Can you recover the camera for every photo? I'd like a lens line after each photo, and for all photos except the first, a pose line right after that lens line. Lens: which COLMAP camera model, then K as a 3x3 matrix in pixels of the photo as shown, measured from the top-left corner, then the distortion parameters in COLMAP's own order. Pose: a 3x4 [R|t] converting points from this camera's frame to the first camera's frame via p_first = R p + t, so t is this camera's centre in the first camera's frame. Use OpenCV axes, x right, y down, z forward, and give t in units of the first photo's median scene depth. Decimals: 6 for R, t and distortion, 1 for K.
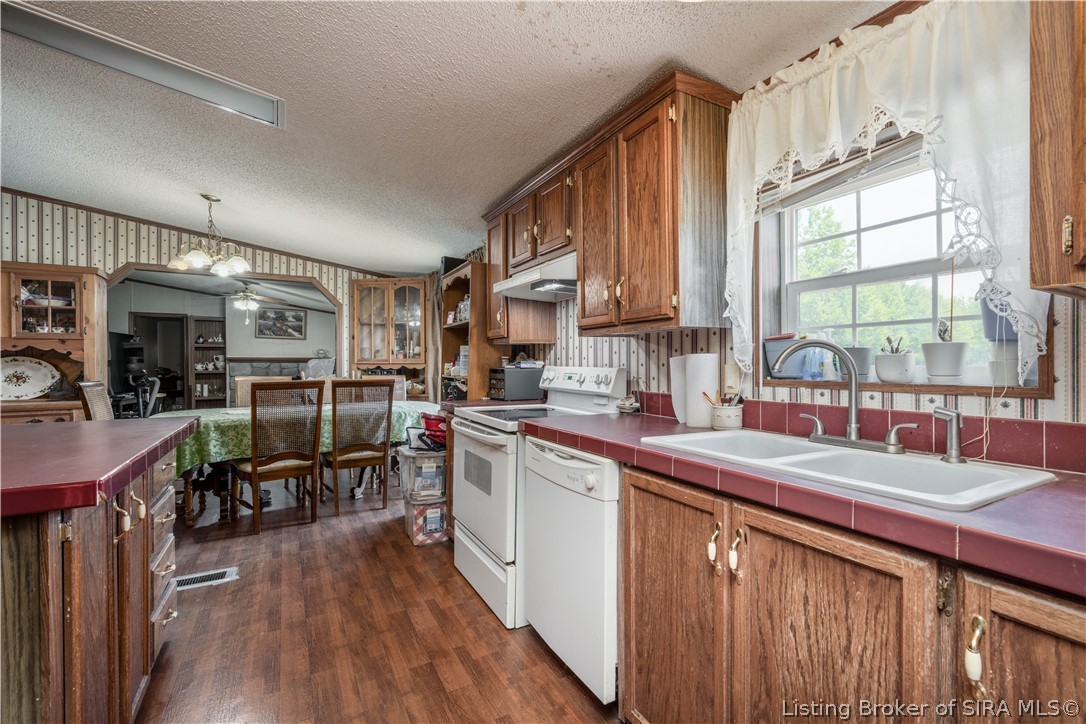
lens RADIAL K [[466.4, 0, 557.9], [0, 466.4, 364.4], [0, 0, 1]] dist [-0.000238, -0.000016]
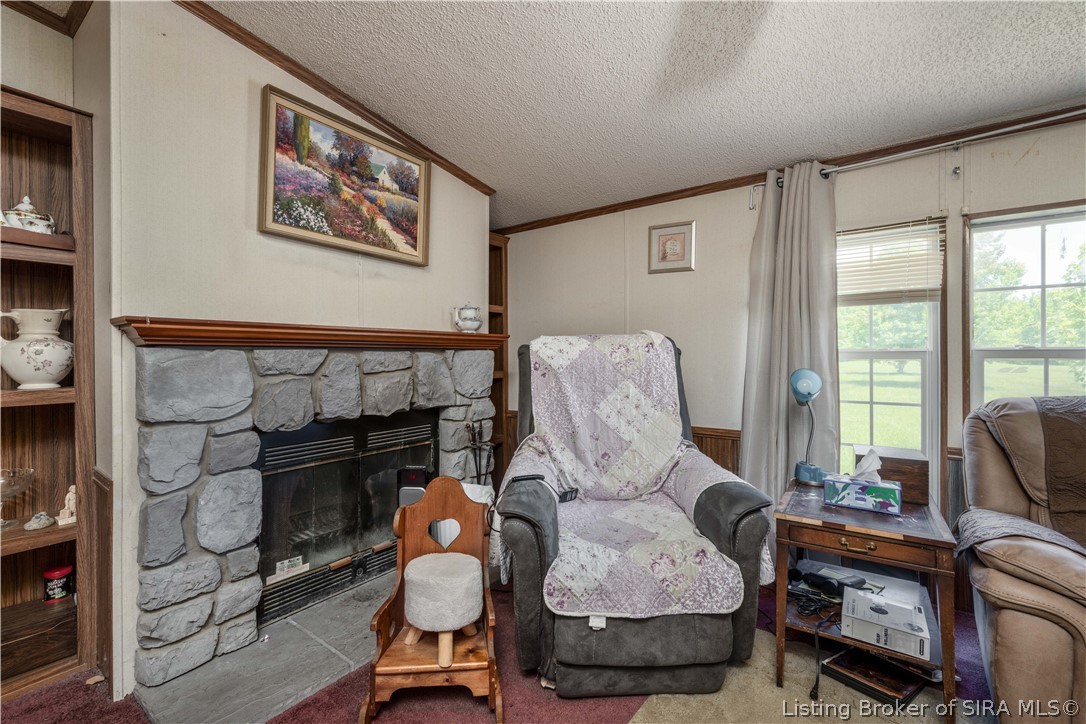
lens RADIAL K [[470.2, 0, 540.7], [0, 470.2, 353.9], [0, 0, 1]] dist [-0.001753, -0.000134]
pose [[0.912922, 0.001401, 0.408132, -0.611491], [-0.001370, 0.999999, -0.000368, -0.001995], [-0.408132, -0.000223, 0.912923, 0.744715]]
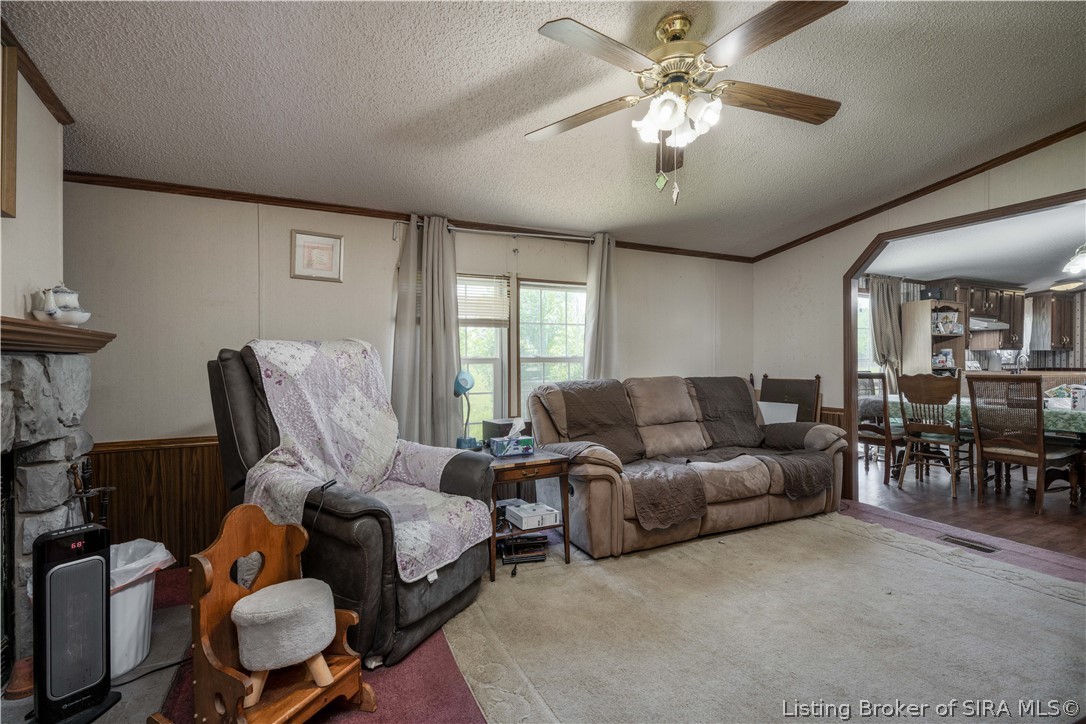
lens RADIAL K [[490.5, 0, 543.0], [0, 490.5, 362.0], [0, 0, 1]] dist [0.001590, 0.000008]
pose [[0.062592, 0.000391, 0.998039, -0.731876], [0.003699, 0.999993, -0.000624, -0.000393], [-0.998032, 0.003730, 0.062590, 0.824116]]
